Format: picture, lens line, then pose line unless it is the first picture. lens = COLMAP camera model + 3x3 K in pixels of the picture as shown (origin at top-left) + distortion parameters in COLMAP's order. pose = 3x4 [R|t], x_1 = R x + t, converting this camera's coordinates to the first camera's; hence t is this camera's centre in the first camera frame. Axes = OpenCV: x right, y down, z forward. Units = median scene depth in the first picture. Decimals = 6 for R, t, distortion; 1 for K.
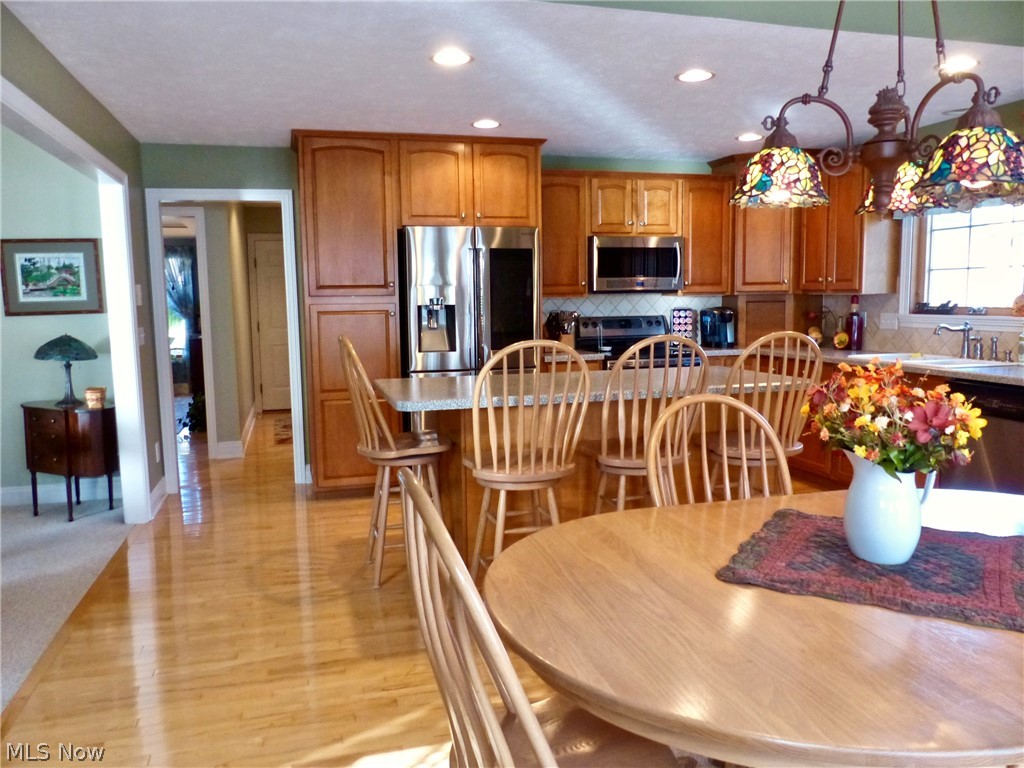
lens RADIAL K [[788.9, 0, 513.4], [0, 788.9, 378.9], [0, 0, 1]] dist [-0.033155, 0.044590]
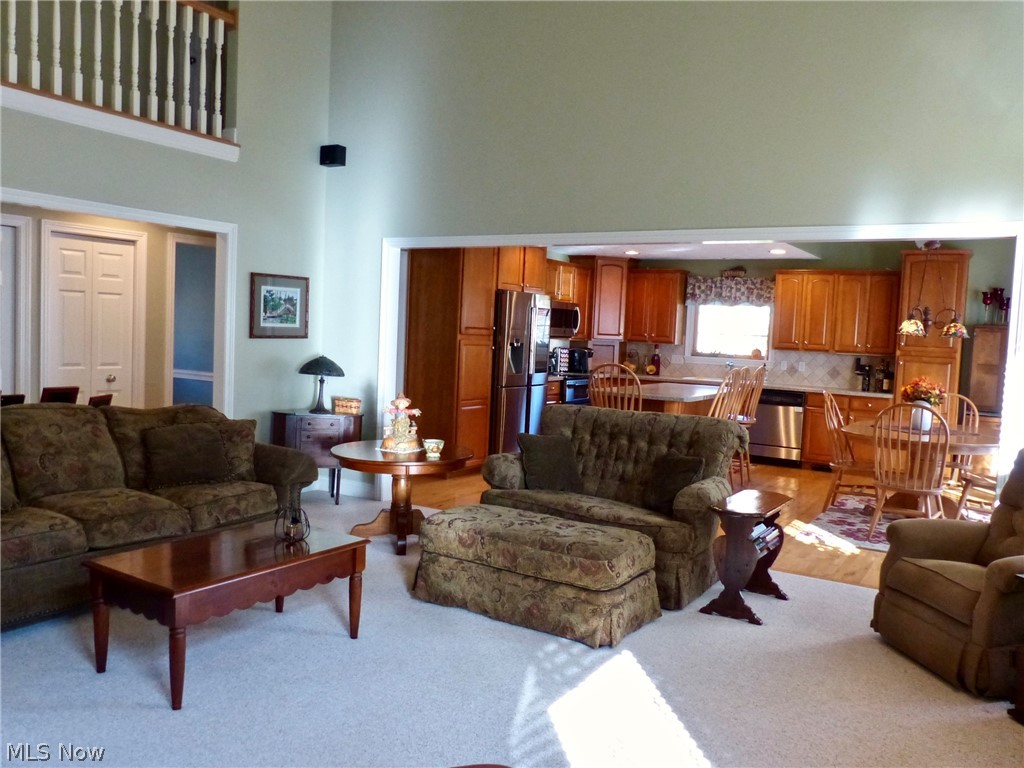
lens RADIAL K [[788.9, 0, 513.4], [0, 788.9, 378.9], [0, 0, 1]] dist [-0.033155, 0.044590]
pose [[0.742605, 0.006728, 0.669696, -1.087971], [0.014994, 0.999532, -0.026668, 0.016007], [-0.669561, 0.029845, 0.742157, -0.115291]]
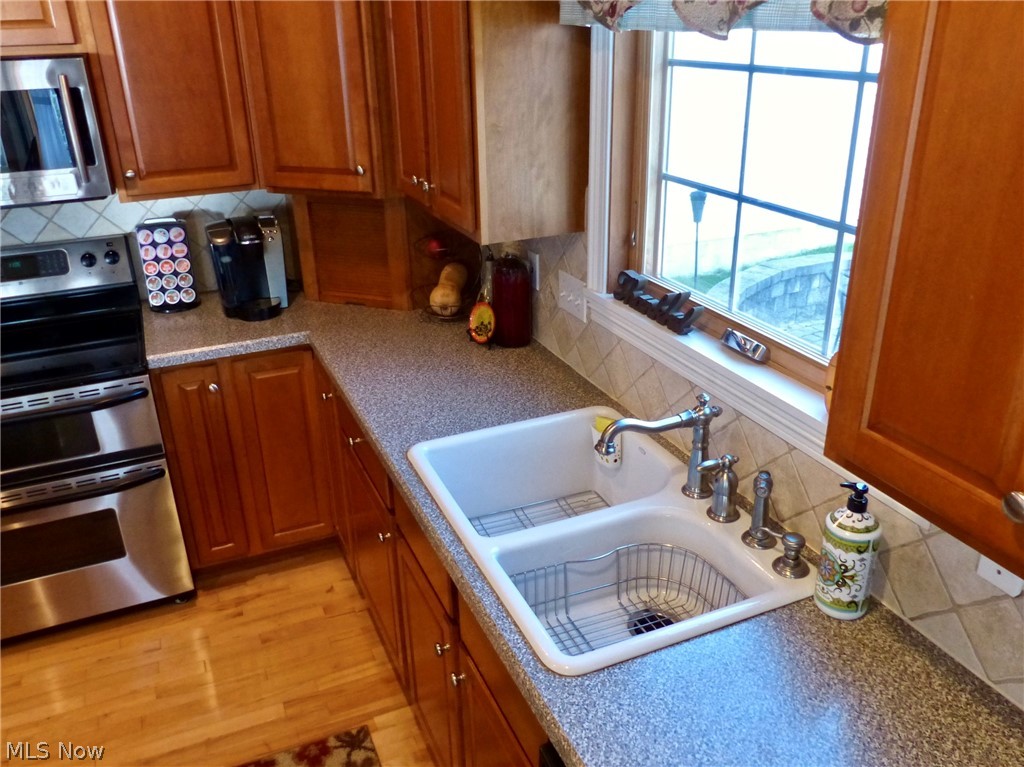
lens RADIAL K [[833.3, 0, 512.0], [0, 833.3, 383.5], [0, 0, 1]] dist [-0.009934, 0.002606]
pose [[0.991878, -0.056952, 0.113728, 0.416181], [0.019893, 0.952609, 0.303546, -0.167151], [-0.125626, -0.298818, 0.946005, 0.618095]]
